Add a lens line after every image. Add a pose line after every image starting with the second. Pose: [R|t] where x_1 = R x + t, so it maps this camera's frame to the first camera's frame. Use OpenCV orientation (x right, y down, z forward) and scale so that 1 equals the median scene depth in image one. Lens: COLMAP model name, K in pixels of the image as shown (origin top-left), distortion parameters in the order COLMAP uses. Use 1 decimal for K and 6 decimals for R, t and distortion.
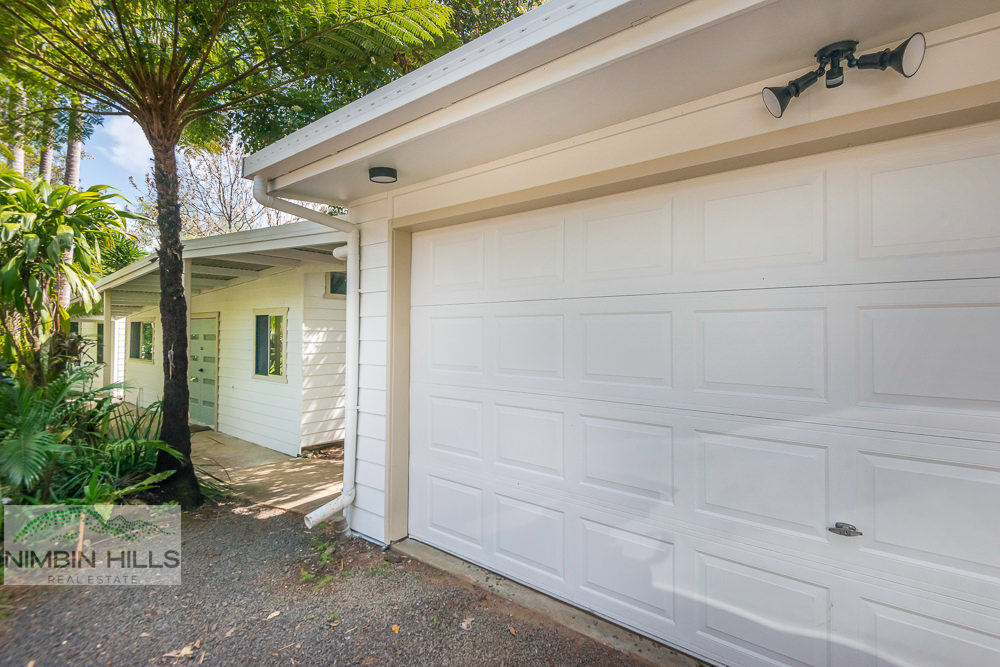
lens RADIAL K [[458.5, 0, 501.8], [0, 458.5, 331.3], [0, 0, 1]] dist [0.020940, -0.000623]
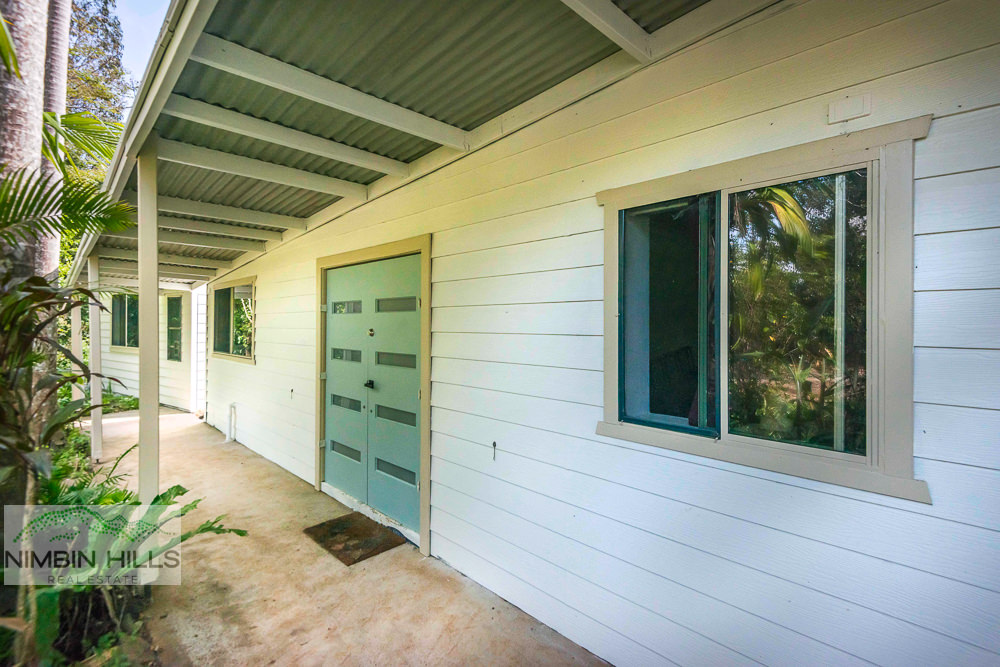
lens RADIAL K [[458.5, 0, 498.4], [0, 458.5, 331.2], [0, 0, 1]] dist [0.020940, -0.000623]
pose [[0.992740, 0.000043, -0.120284, -0.359766], [0.002161, 0.999832, 0.018191, 0.021057], [0.120264, -0.018319, 0.992573, 0.446785]]
